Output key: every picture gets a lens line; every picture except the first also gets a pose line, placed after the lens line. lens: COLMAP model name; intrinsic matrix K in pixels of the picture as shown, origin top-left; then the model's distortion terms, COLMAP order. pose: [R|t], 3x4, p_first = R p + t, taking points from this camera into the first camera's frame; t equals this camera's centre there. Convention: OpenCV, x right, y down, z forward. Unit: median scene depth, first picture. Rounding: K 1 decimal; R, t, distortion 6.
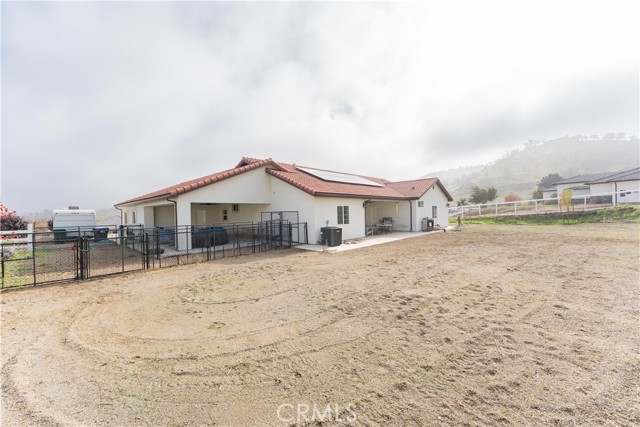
lens RADIAL K [[254.9, 0, 320.0], [0, 254.9, 212.5], [0, 0, 1]] dist [0.006870, 0.000338]
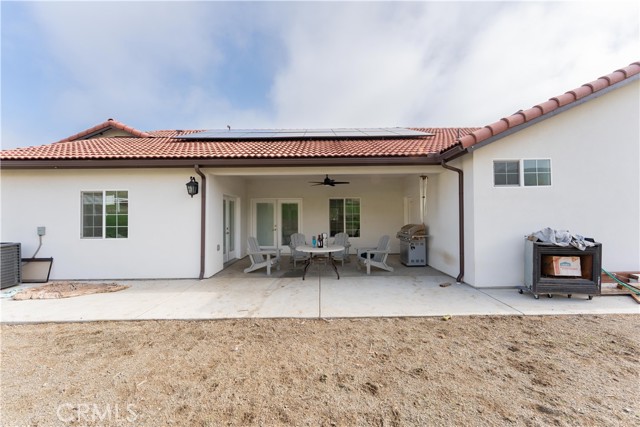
lens RADIAL K [[254.9, 0, 319.9], [0, 254.9, 214.5], [0, 0, 1]] dist [0.006870, 0.000338]
pose [[0.697972, 0.002655, -0.716120, 0.566132], [-0.007833, 0.999962, -0.003927, 0.008633], [0.716082, 0.008350, 0.697966, 0.913669]]
